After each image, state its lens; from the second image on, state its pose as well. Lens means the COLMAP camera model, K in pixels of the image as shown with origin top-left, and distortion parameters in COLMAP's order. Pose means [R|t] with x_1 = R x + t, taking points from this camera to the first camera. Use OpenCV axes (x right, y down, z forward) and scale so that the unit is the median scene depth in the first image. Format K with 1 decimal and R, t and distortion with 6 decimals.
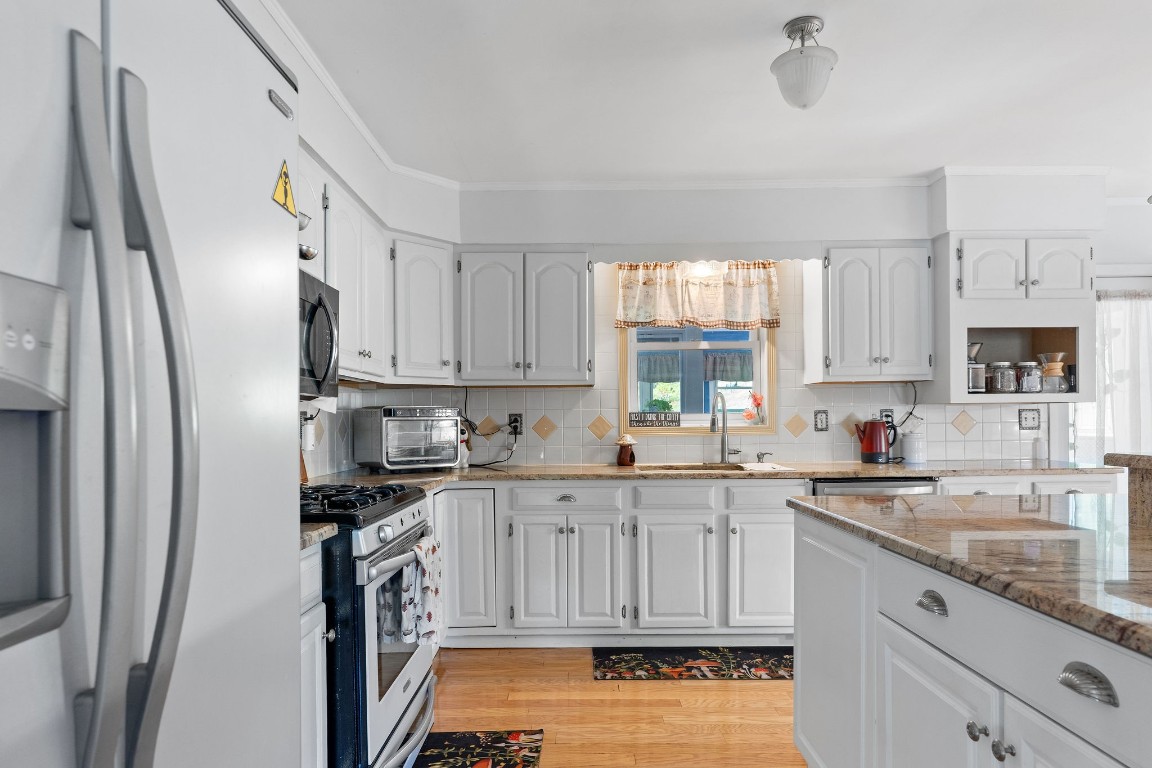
lens RADIAL K [[662.8, 0, 576.3], [0, 662.8, 420.1], [0, 0, 1]] dist [0.001342, 0.000486]
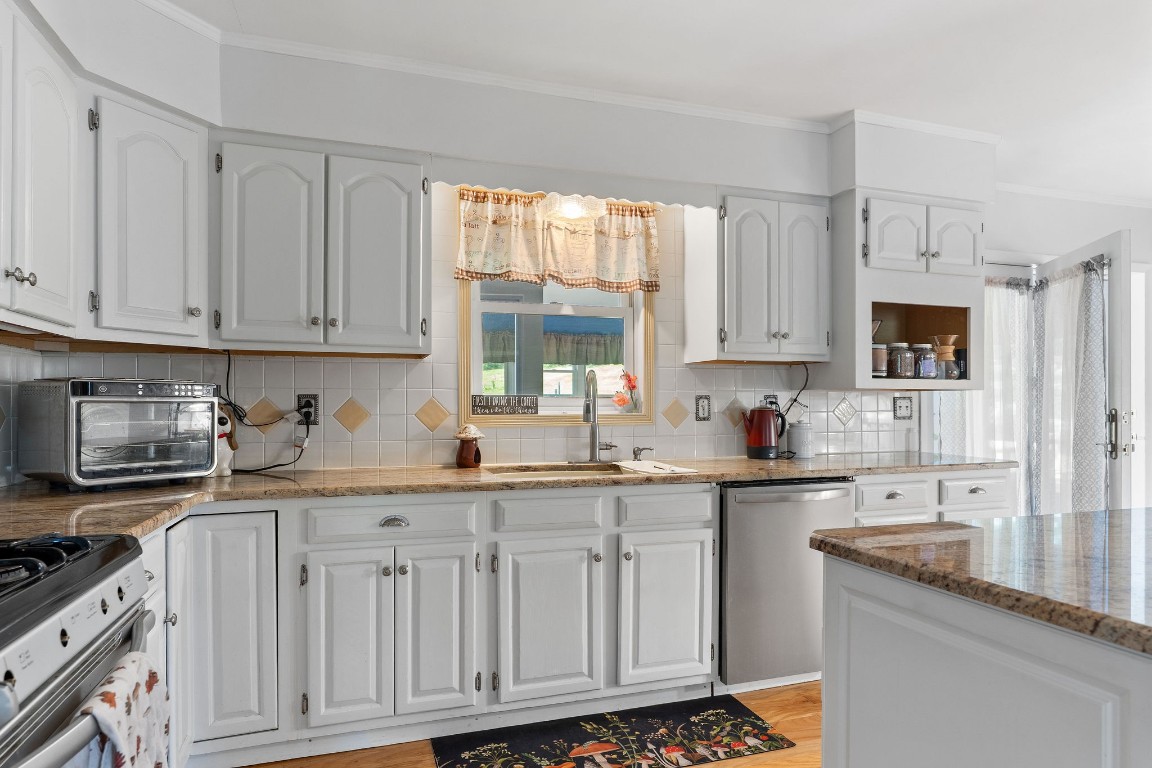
lens RADIAL K [[664.2, 0, 564.2], [0, 664.2, 405.0], [0, 0, 1]] dist [-0.001810, 0.001197]
pose [[0.953384, 0.008817, 0.301632, -0.050198], [-0.008473, 0.999961, -0.002449, 0.000943], [-0.301642, -0.000221, 0.953421, 0.289764]]
